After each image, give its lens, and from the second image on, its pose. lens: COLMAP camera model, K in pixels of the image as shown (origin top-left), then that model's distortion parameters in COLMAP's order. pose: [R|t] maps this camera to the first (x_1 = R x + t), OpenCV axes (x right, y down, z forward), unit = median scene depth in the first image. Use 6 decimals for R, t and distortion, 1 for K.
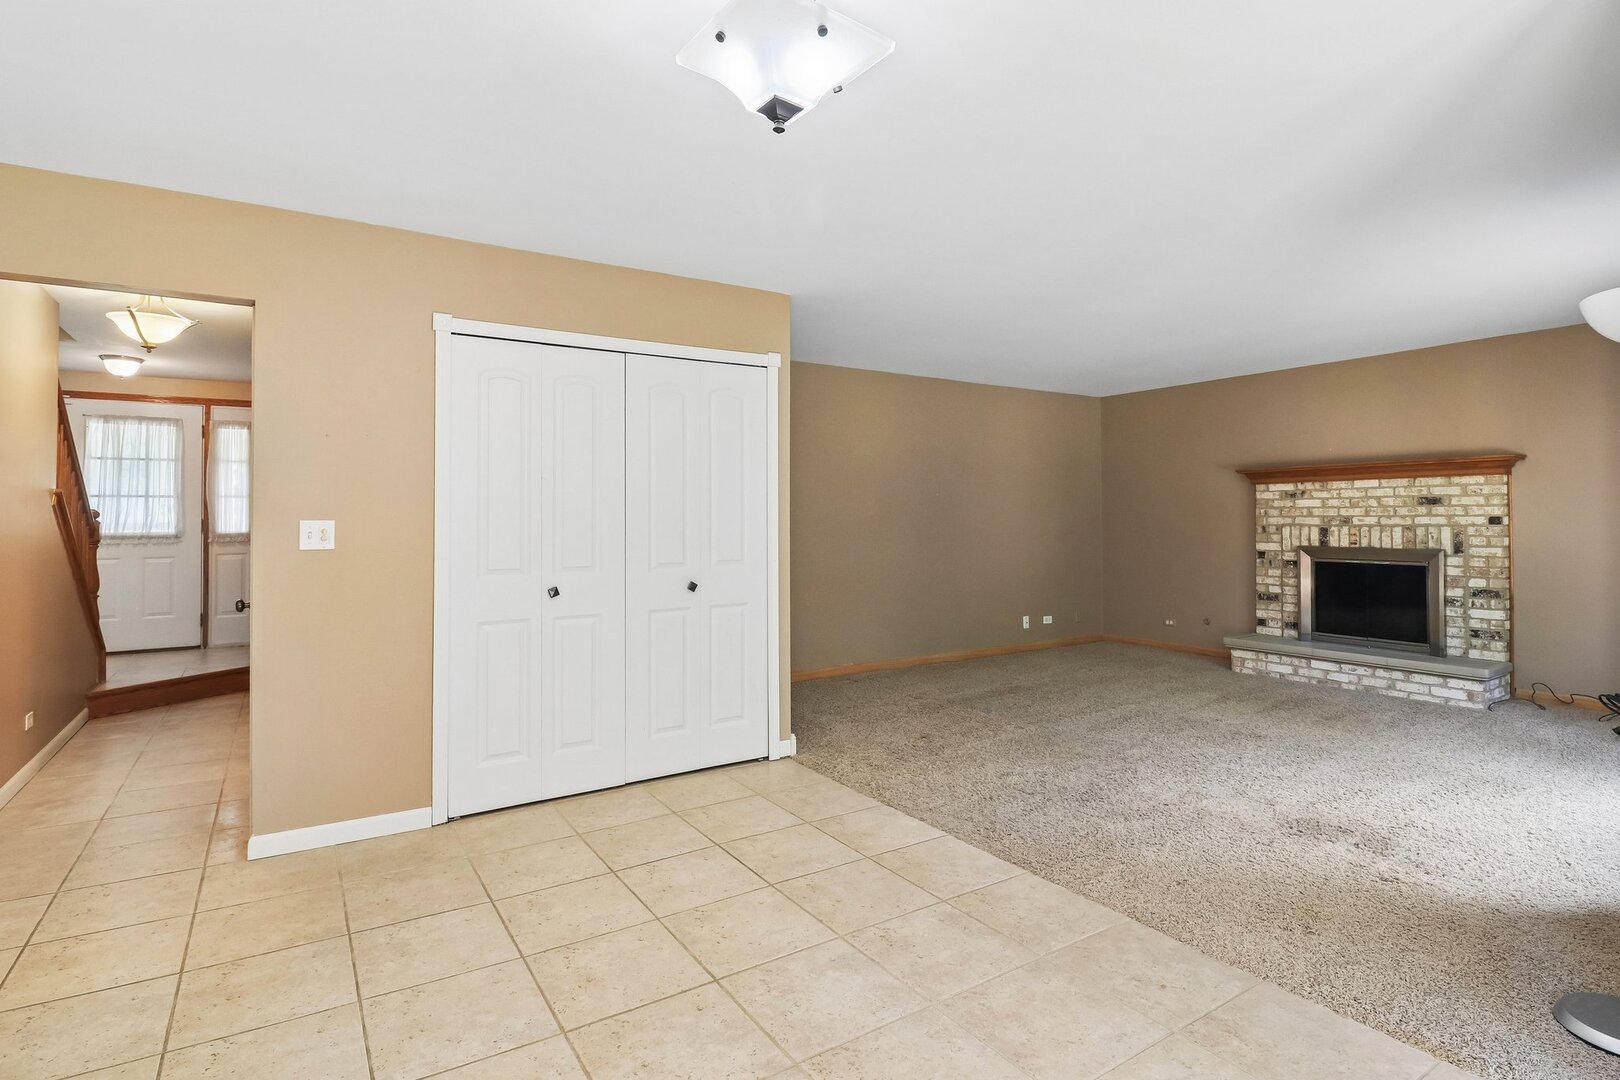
lens RADIAL K [[803.3, 0, 806.9], [0, 803.3, 524.9], [0, 0, 1]] dist [-0.022556, -0.001012]
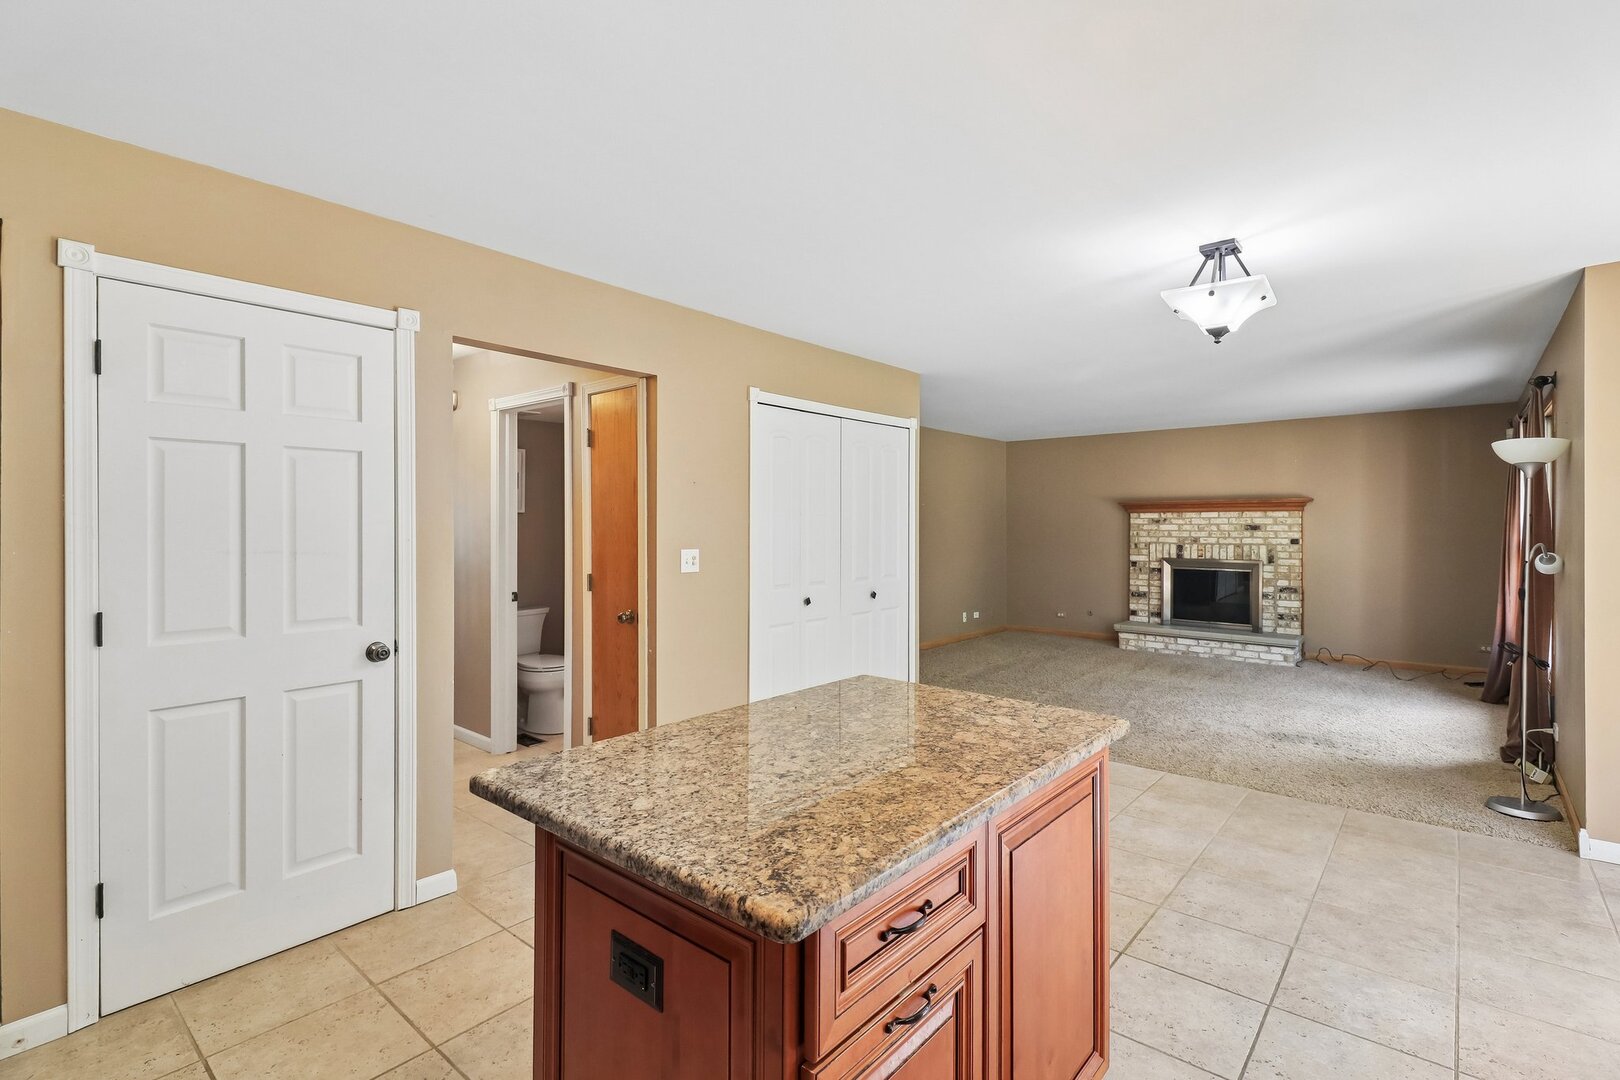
lens RADIAL K [[752.8, 0, 811.6], [0, 752.8, 539.7], [0, 0, 1]] dist [0.002119, -0.000146]
pose [[0.957429, 0.002333, 0.288660, -0.409098], [-0.005598, 0.999929, 0.010486, -0.018198], [-0.288615, -0.011655, 0.957374, -0.107350]]
